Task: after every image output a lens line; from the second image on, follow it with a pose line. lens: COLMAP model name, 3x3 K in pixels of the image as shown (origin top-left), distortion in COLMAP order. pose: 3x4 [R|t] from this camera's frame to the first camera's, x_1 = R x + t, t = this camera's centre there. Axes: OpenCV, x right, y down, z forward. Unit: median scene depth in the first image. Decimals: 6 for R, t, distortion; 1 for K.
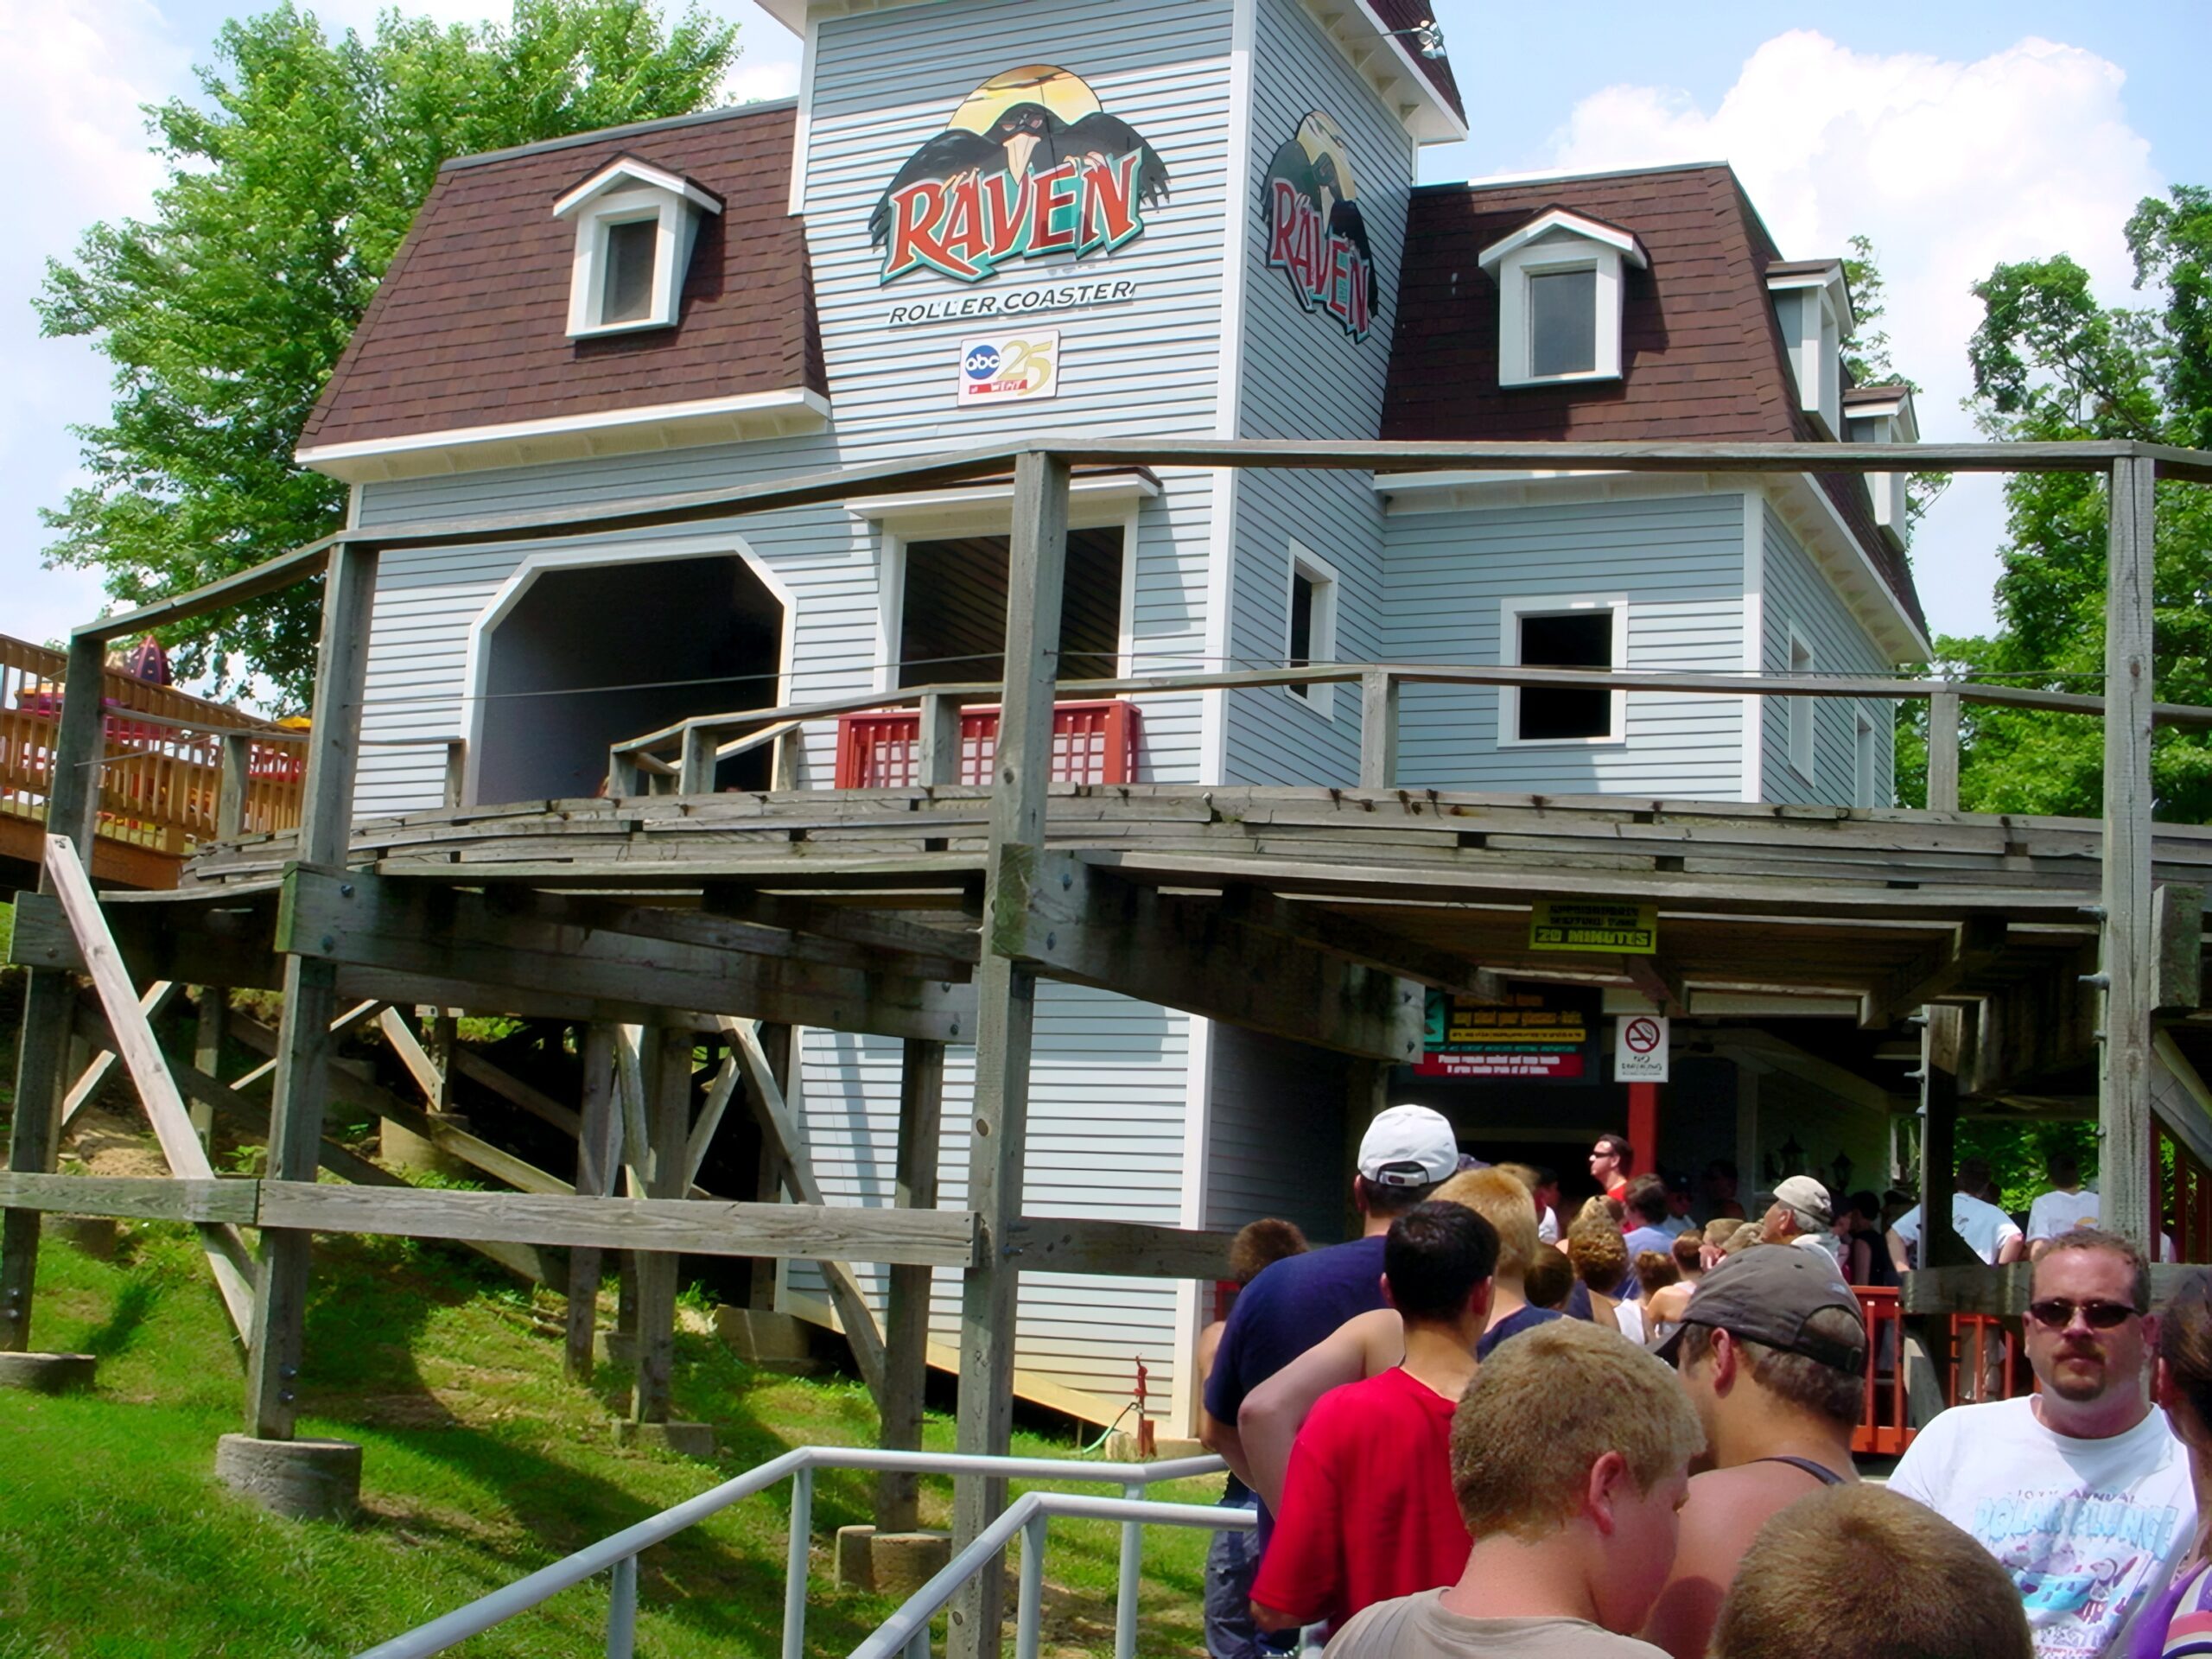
lens RADIAL K [[2777.2, 0, 1106.0], [0, 2777.2, 829.5], [0, 0, 1]] dist [-0.246432, 0.361665]
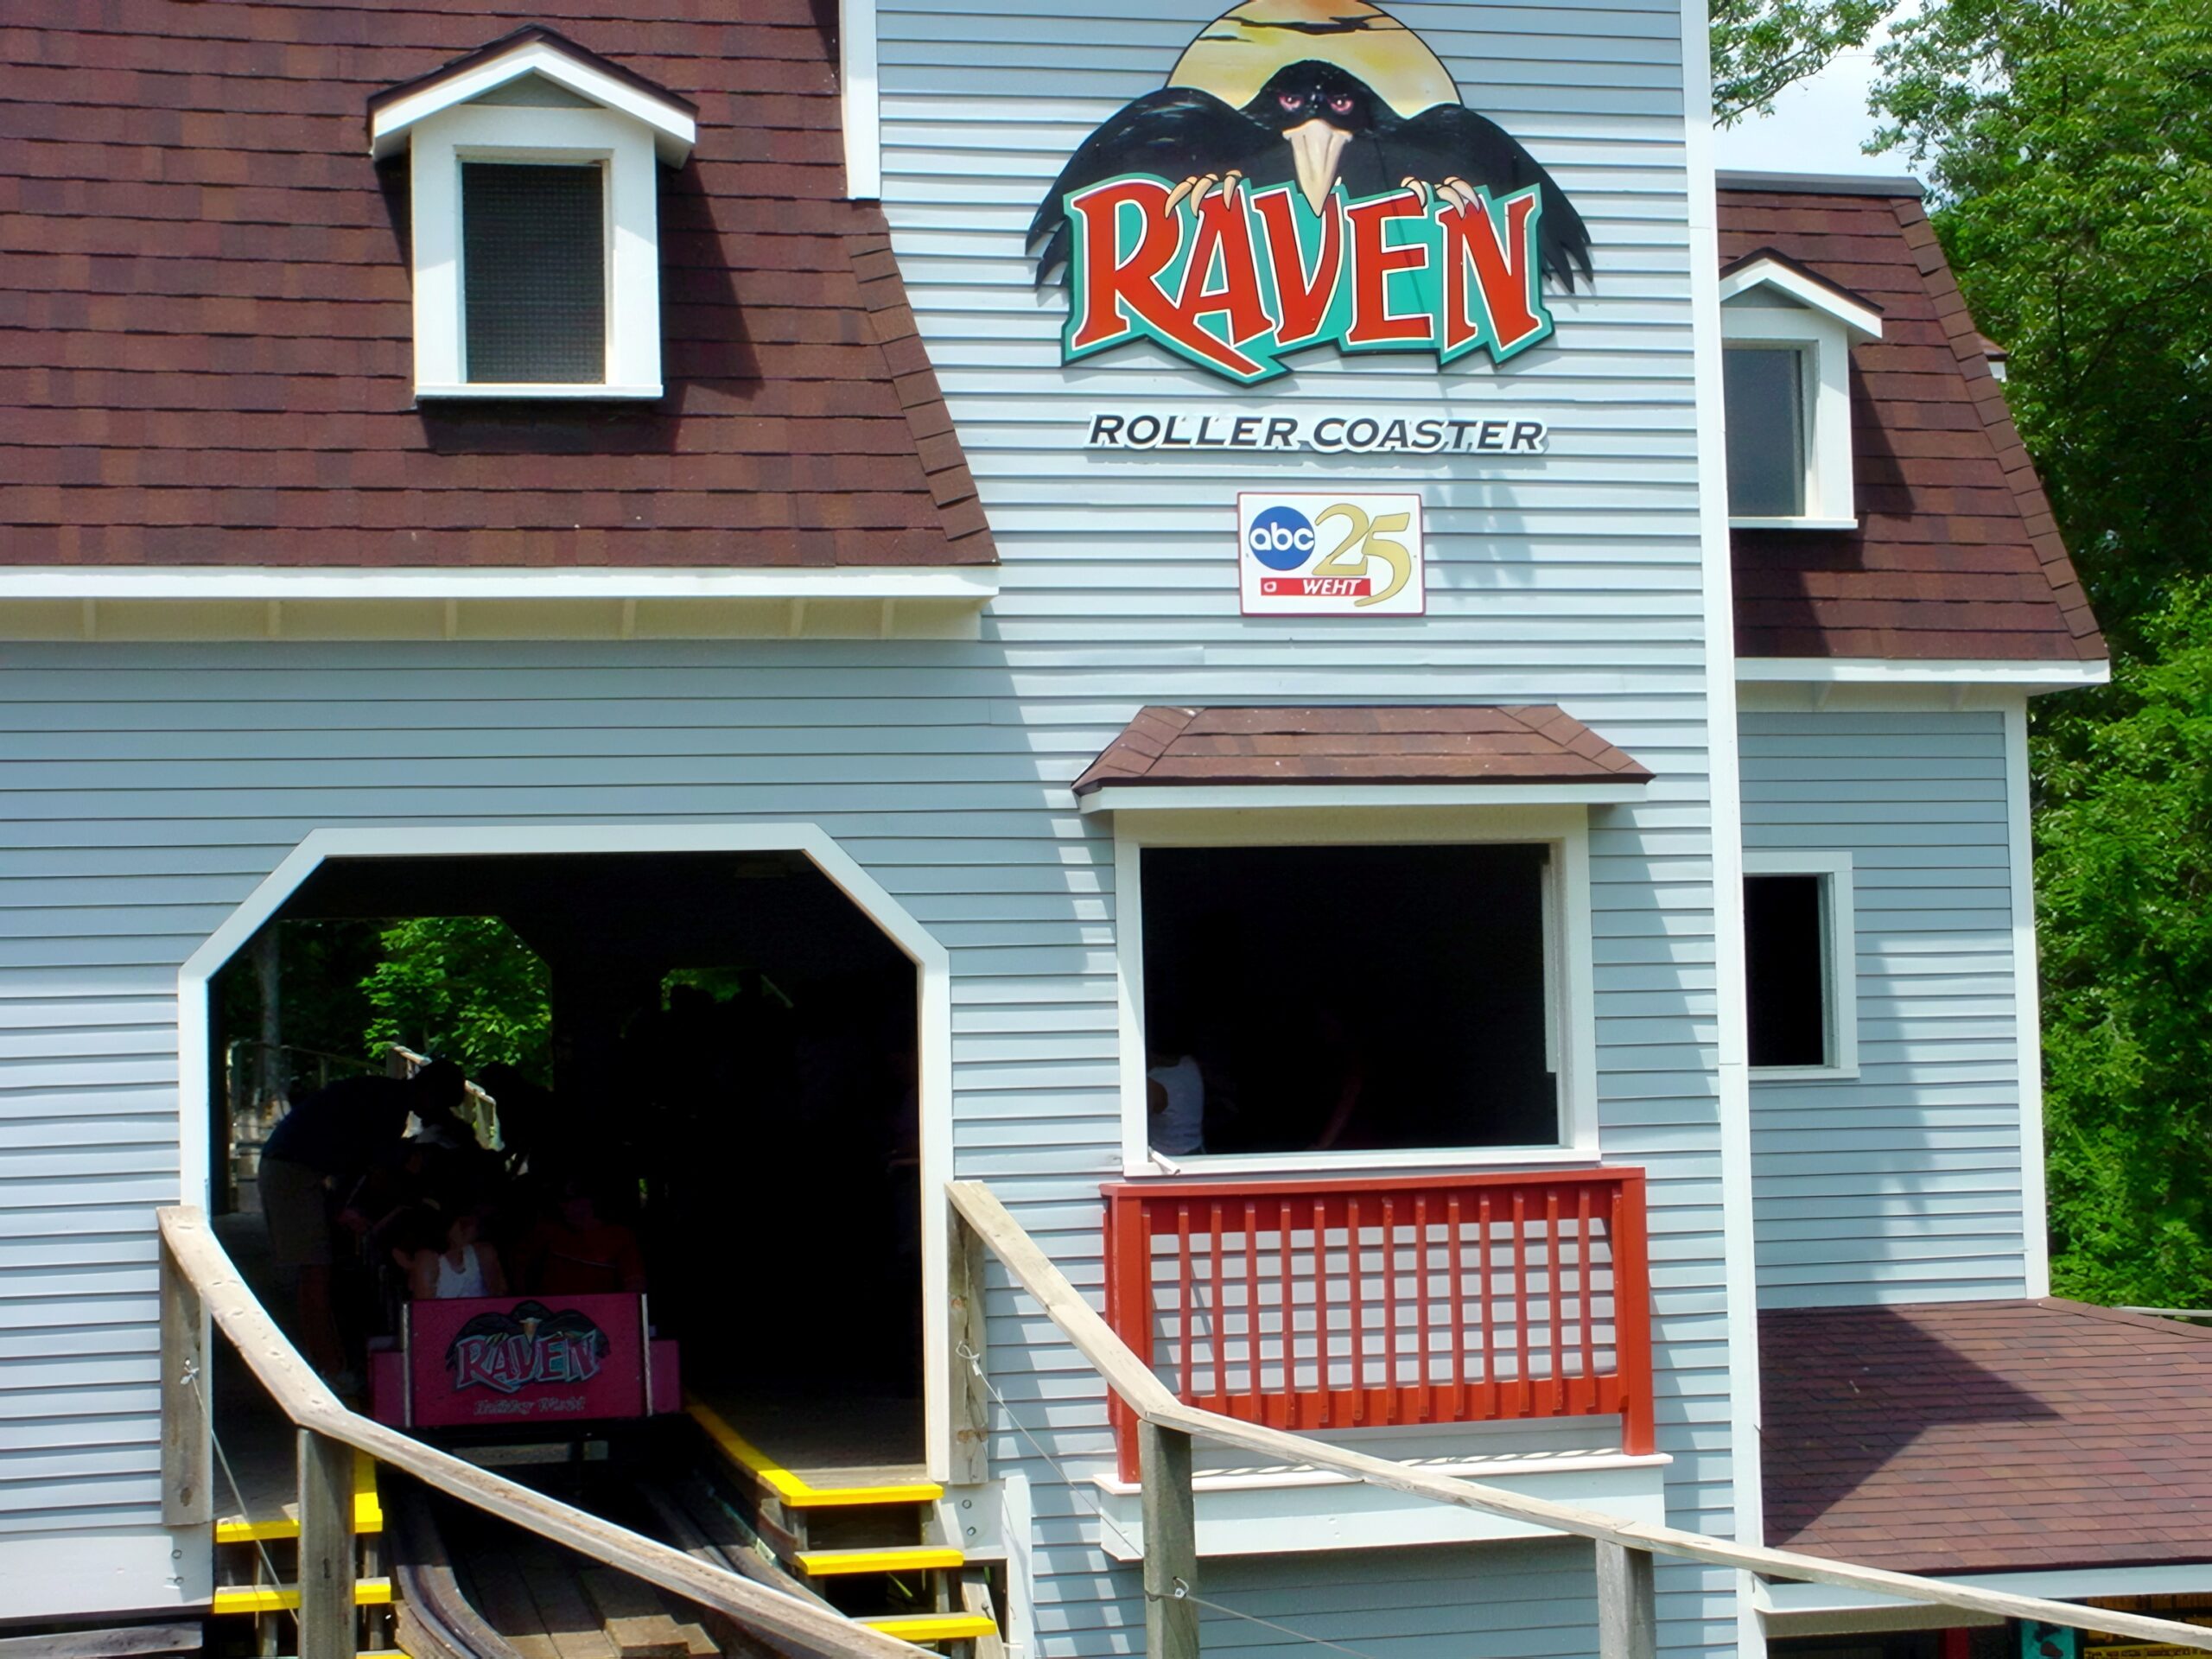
lens RADIAL K [[3780.1, 0, 1106.0], [0, 3780.1, 829.5], [0, 0, 1]] dist [-0.078376, 0.237595]
pose [[0.789130, -0.028648, 0.613558, -0.548872], [-0.033908, 0.995357, 0.090087, -0.176924], [-0.613290, -0.091895, 0.784494, 0.400777]]
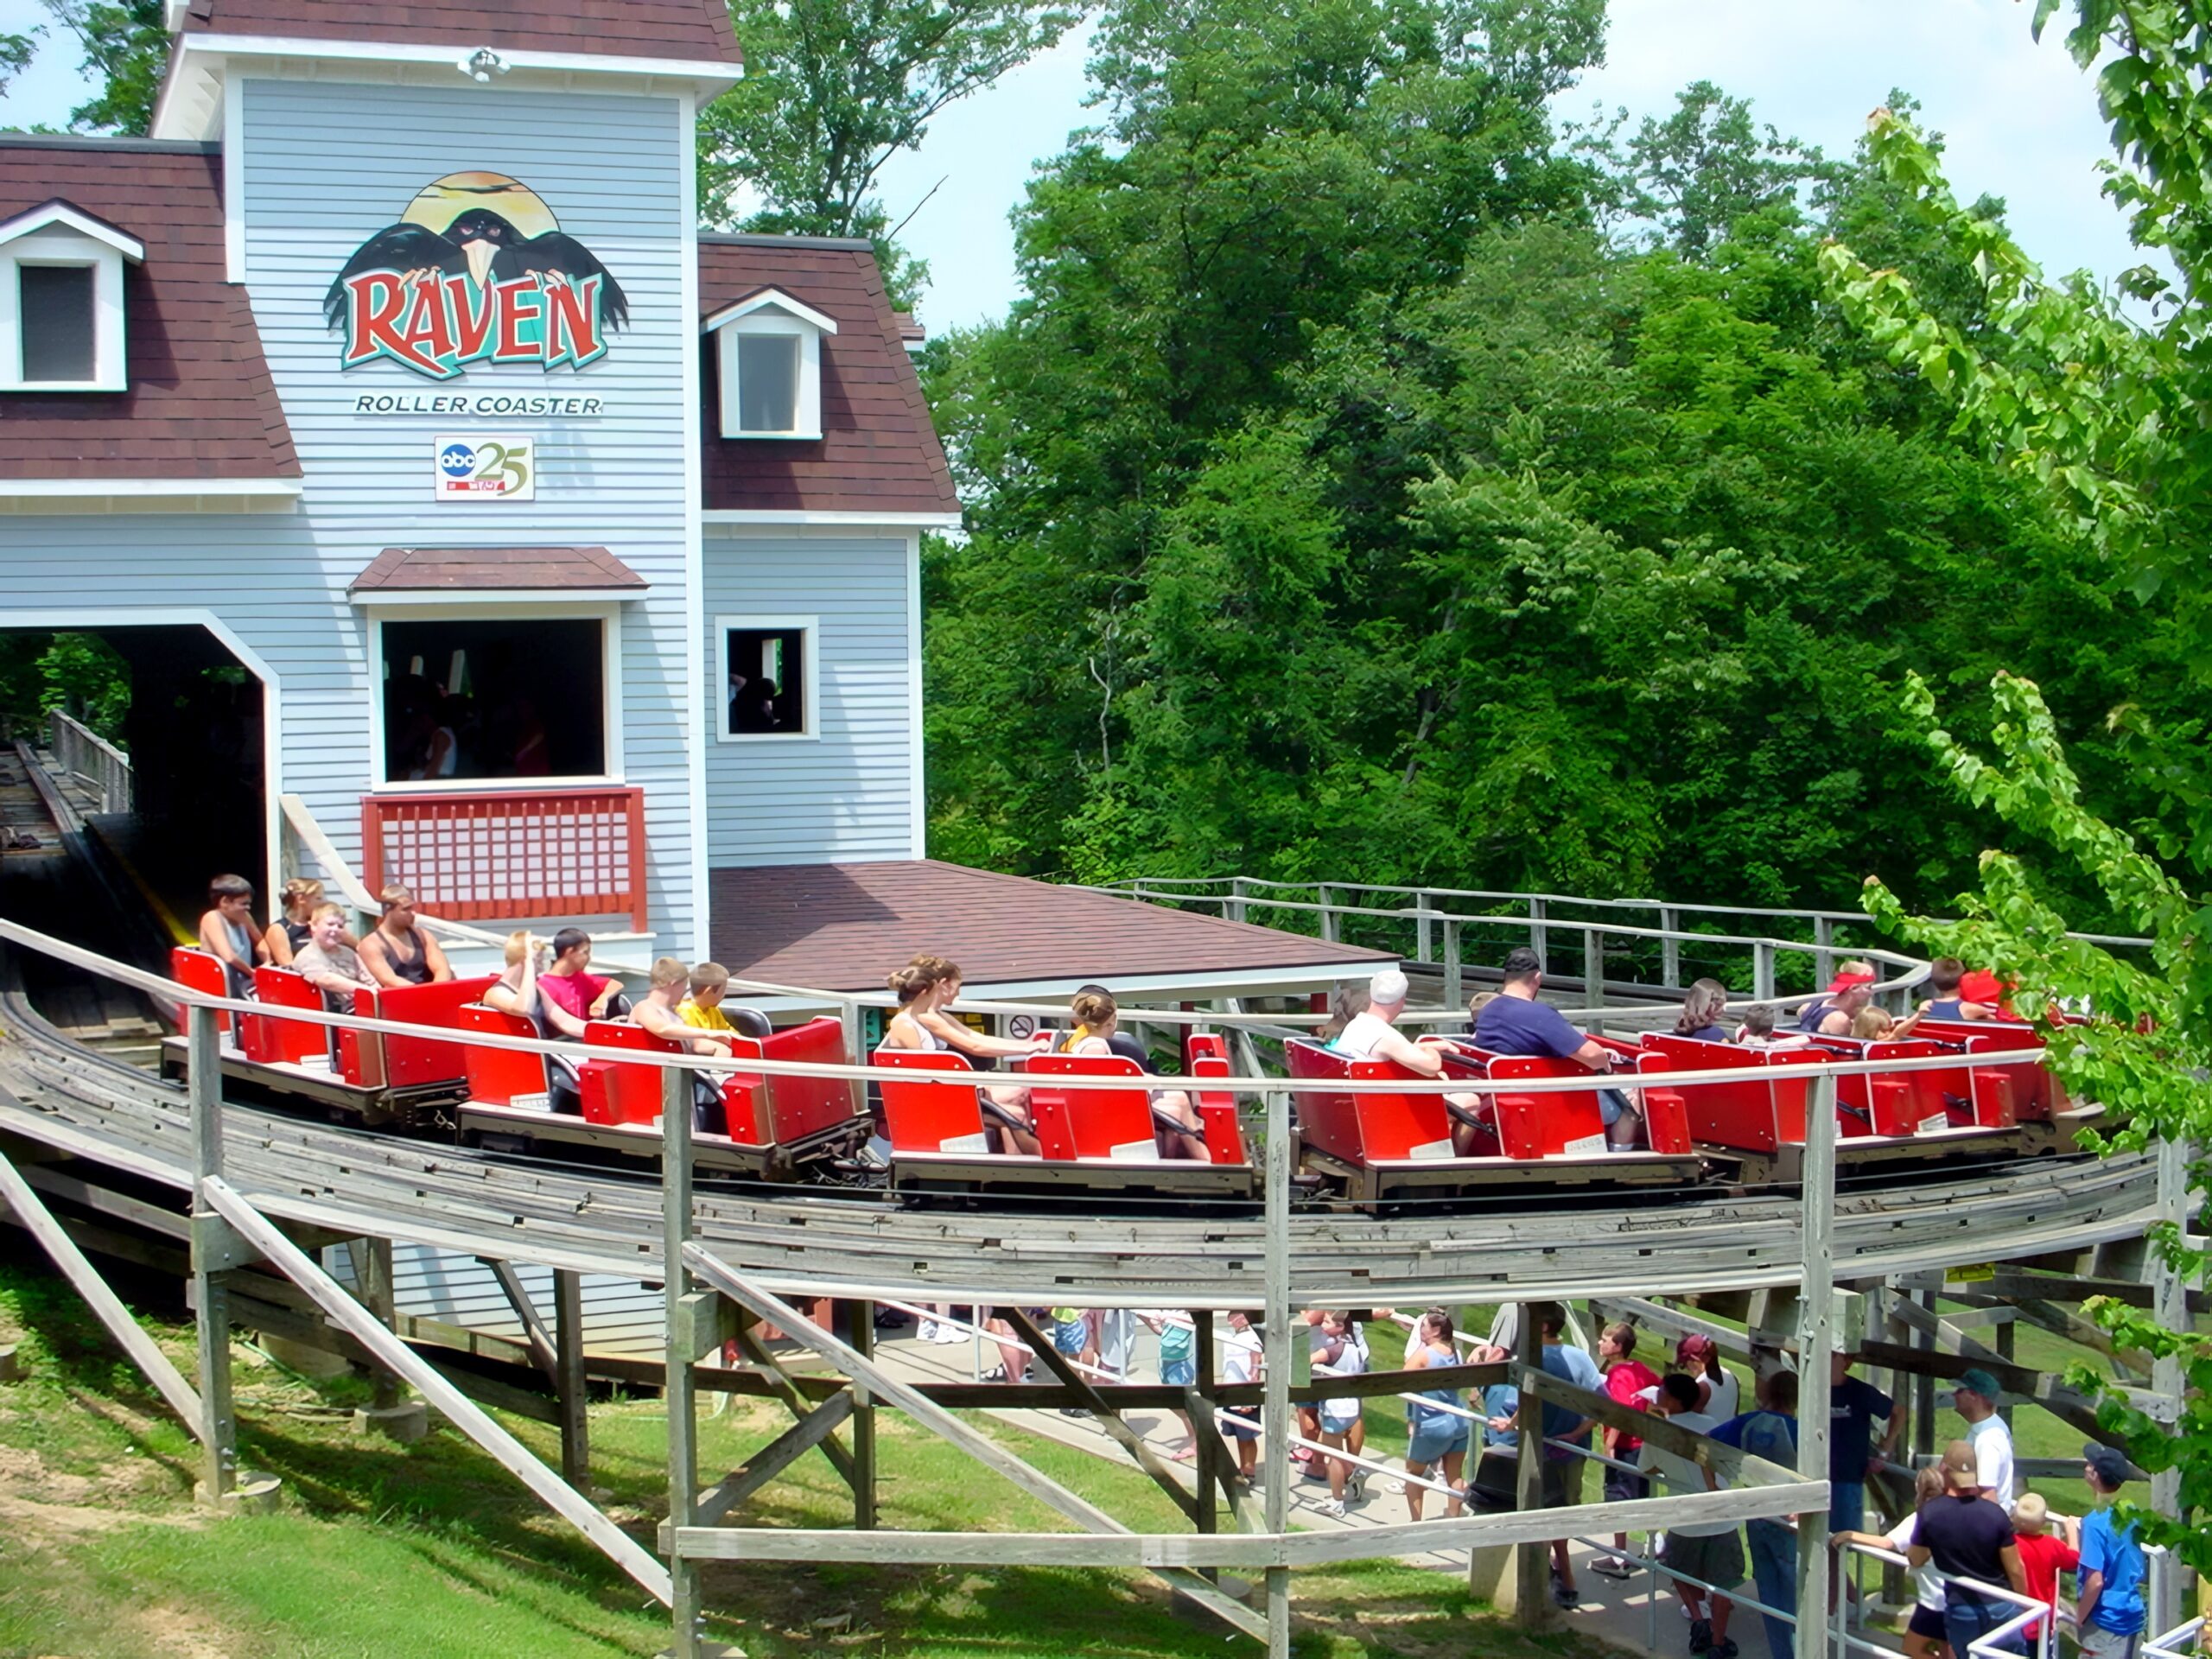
lens RADIAL K [[2777.2, 0, 1106.0], [0, 2777.2, 829.5], [0, 0, 1]] dist [-0.246432, 0.361665]
pose [[0.674119, -0.092120, 0.732856, -0.671658], [-0.065866, 0.980742, 0.183866, -0.239629], [-0.735680, -0.172218, 0.655069, 0.076892]]
